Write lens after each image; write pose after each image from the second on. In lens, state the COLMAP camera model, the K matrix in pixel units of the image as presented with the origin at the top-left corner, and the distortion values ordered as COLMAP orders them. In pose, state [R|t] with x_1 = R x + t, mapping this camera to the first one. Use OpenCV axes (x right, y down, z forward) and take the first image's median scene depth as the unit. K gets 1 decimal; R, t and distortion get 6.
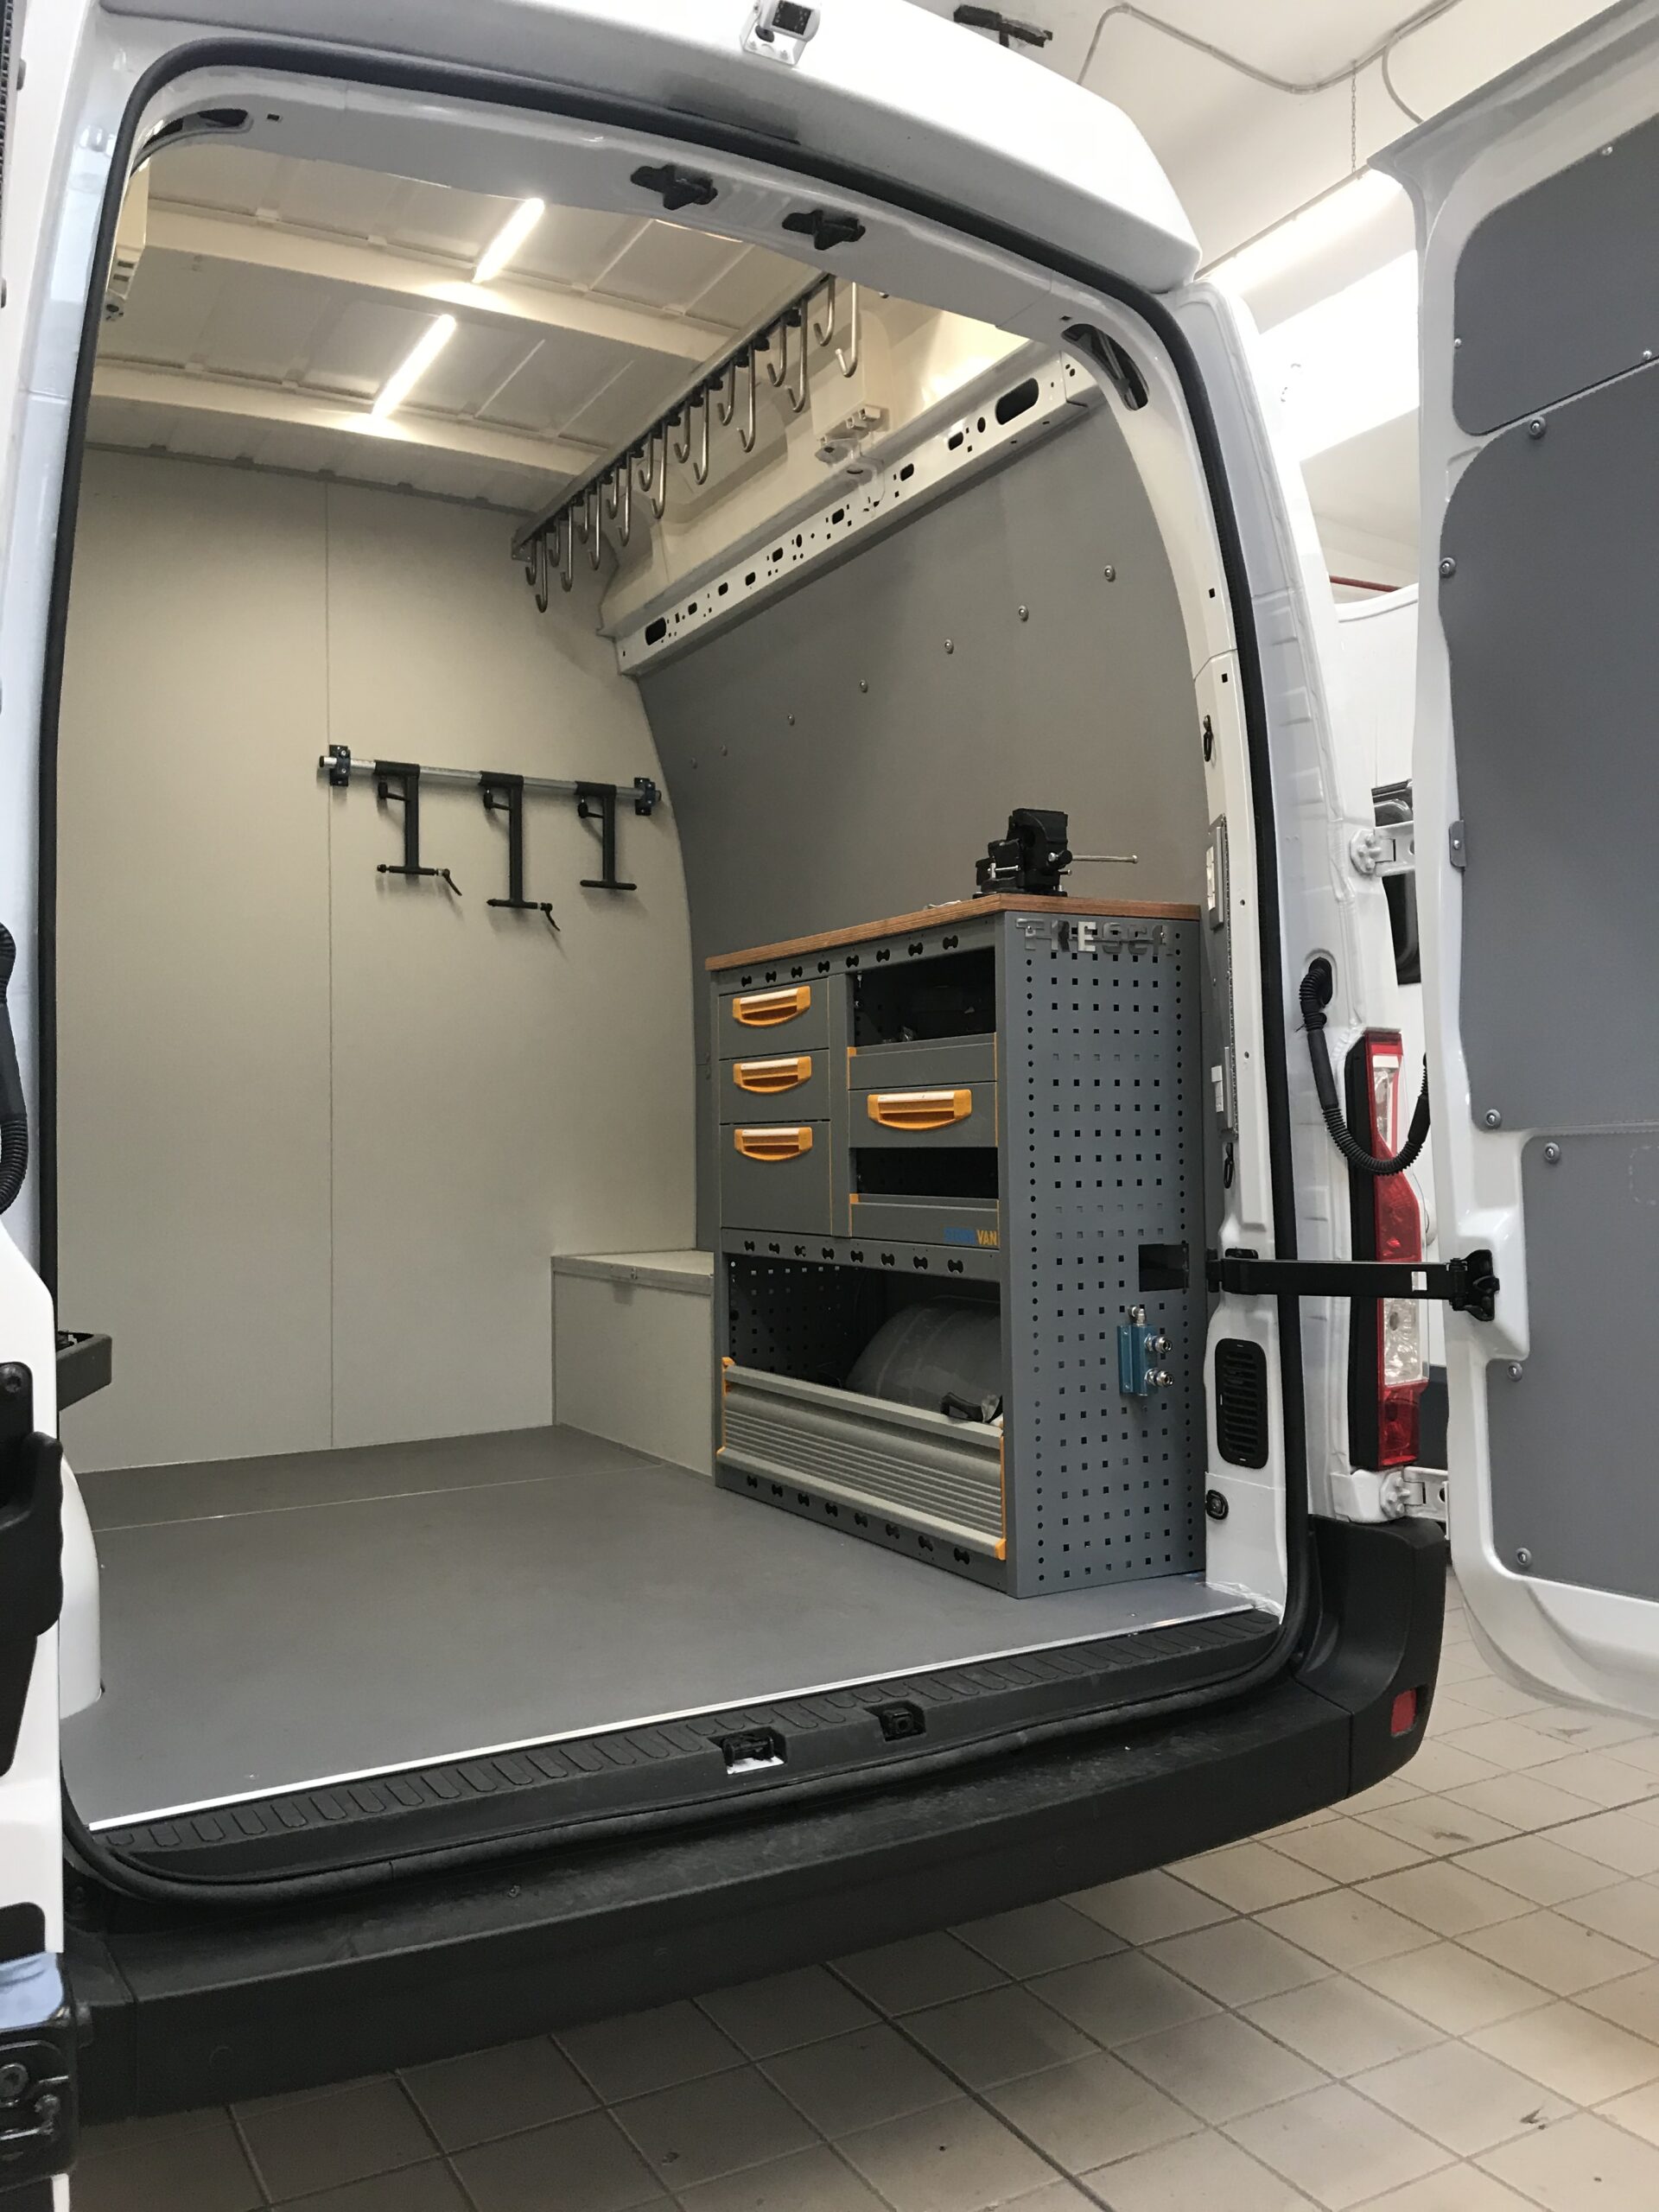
lens RADIAL K [[1808.8, 0, 833.5], [0, 1808.8, 1101.0], [0, 0, 1]] dist [0.126342, -0.219904]
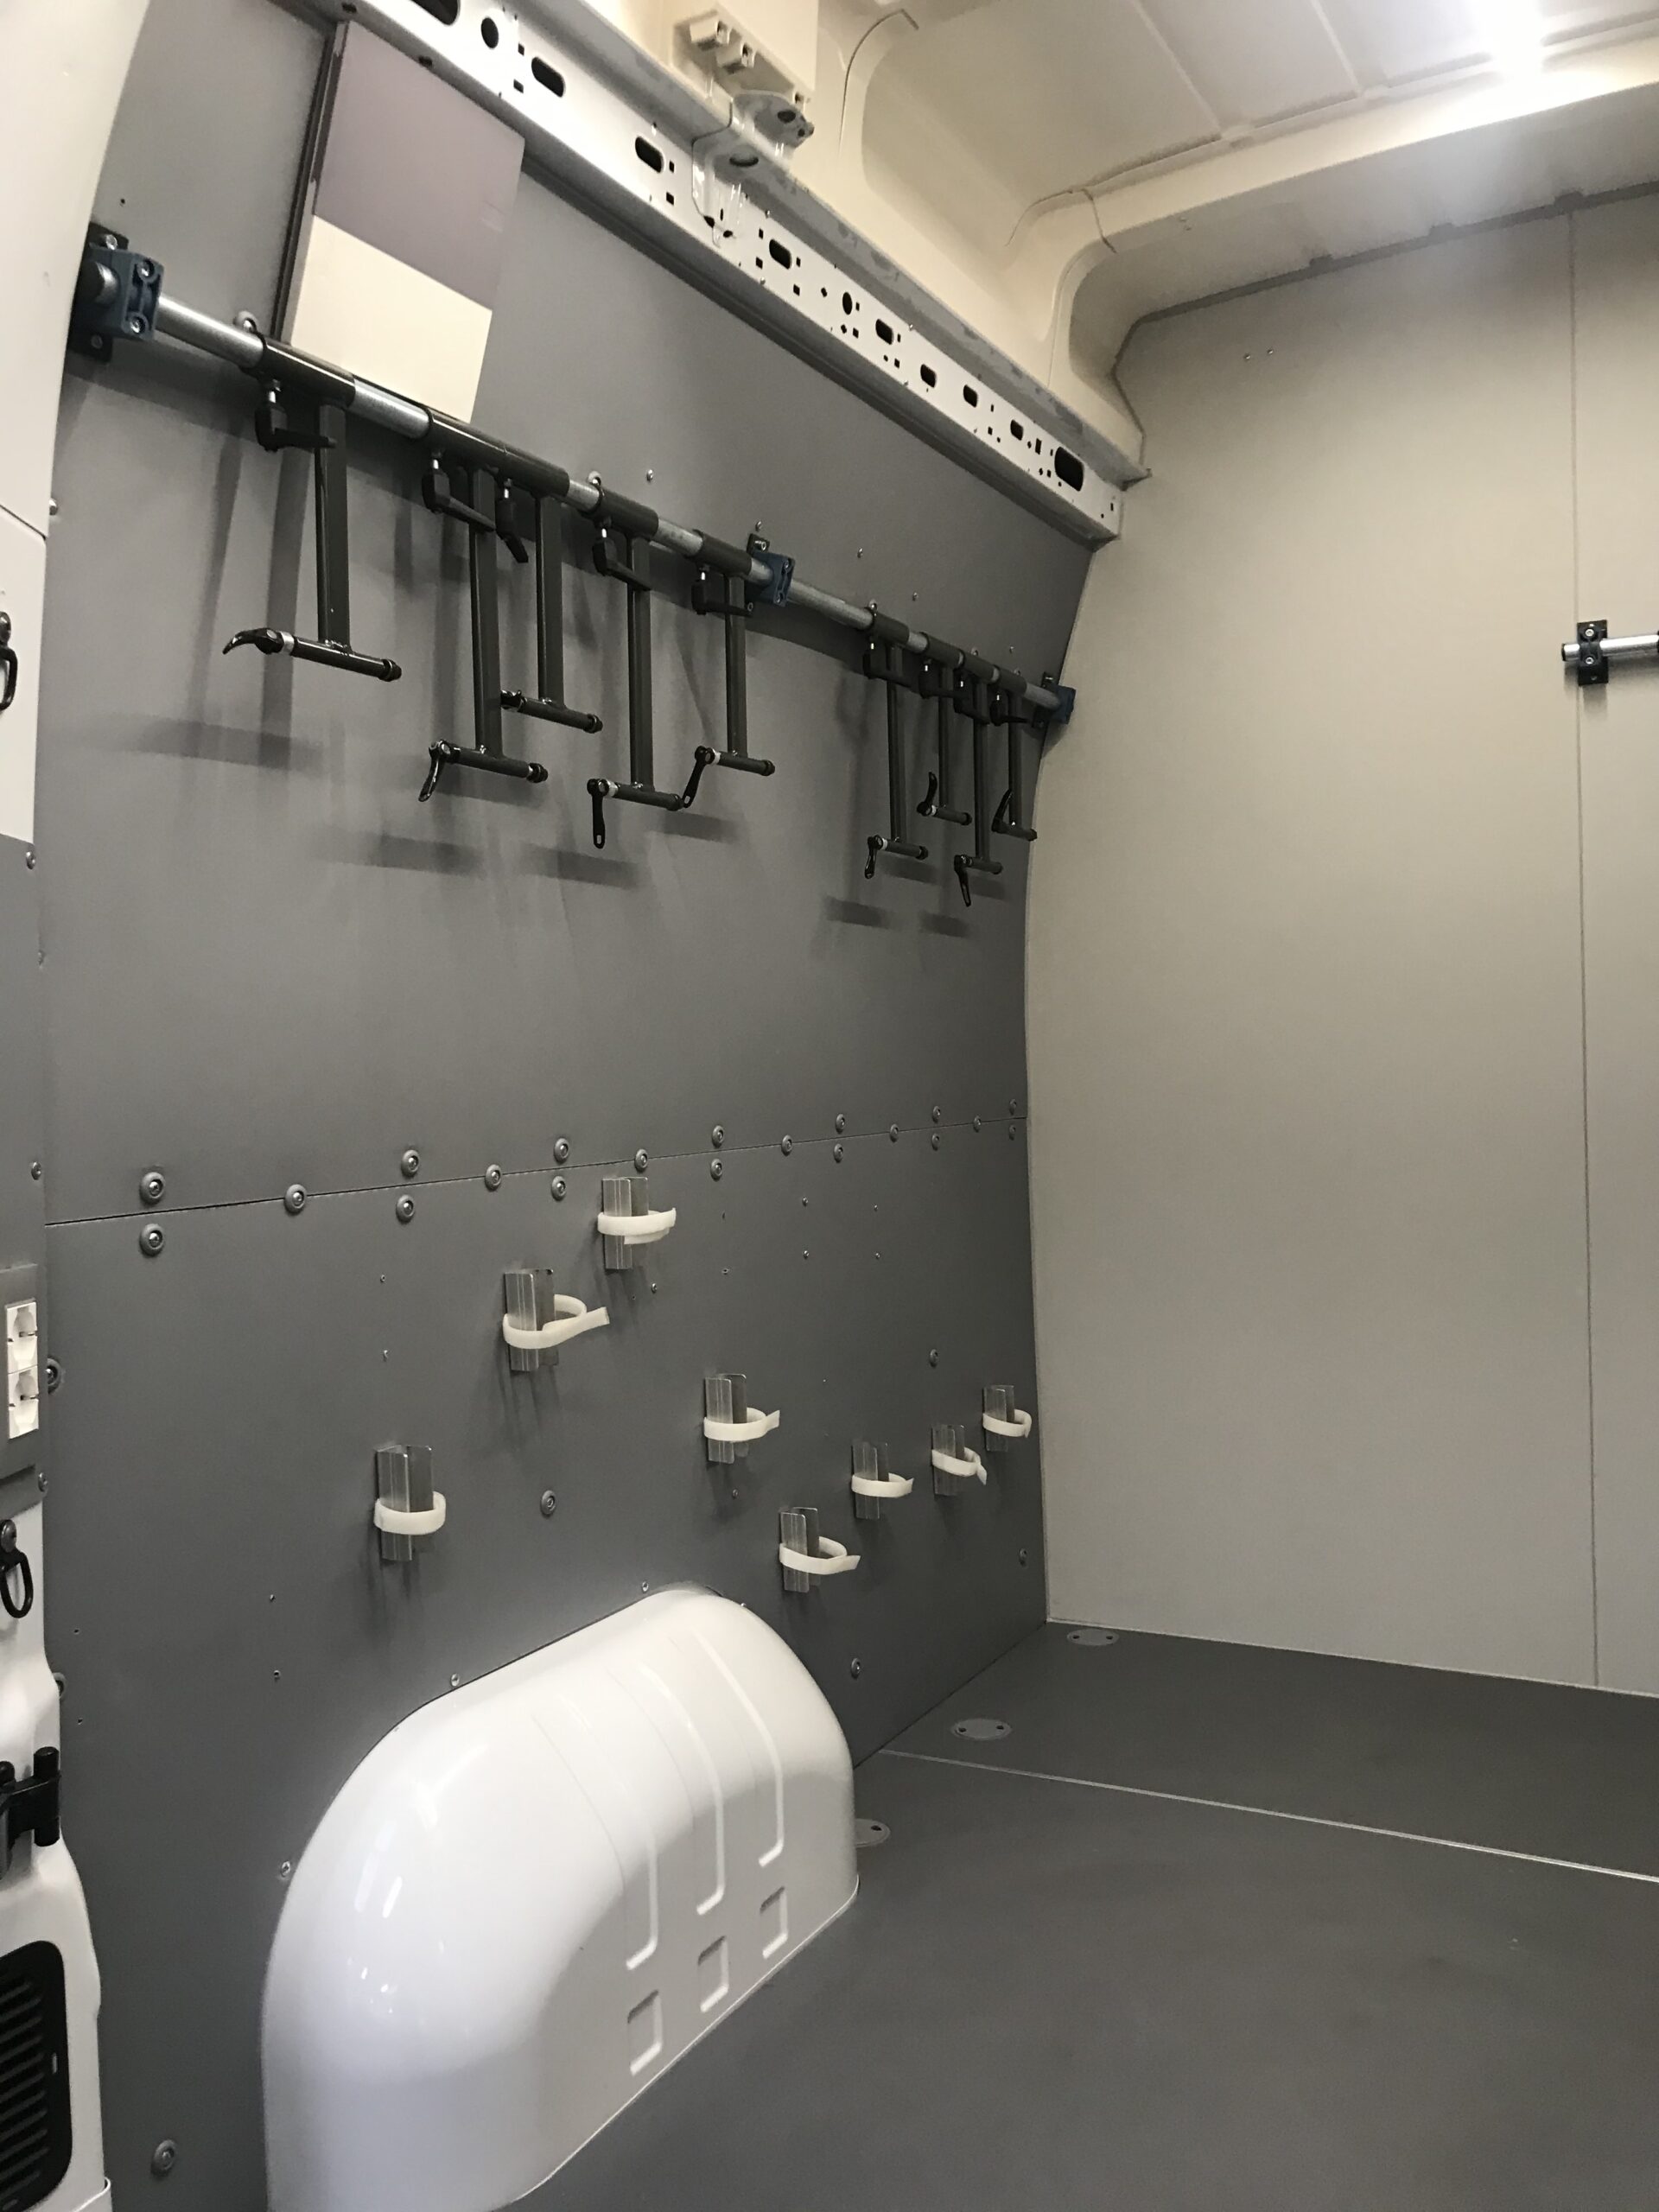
lens RADIAL K [[1820.0, 0, 869.9], [0, 1820.0, 1107.4], [0, 0, 1]] dist [0.004506, 0.013620]
pose [[0.541520, 0.023624, -0.840356, 0.199820], [0.035902, 0.998043, 0.051192, -0.094602], [0.839921, -0.057892, 0.539612, 0.624762]]
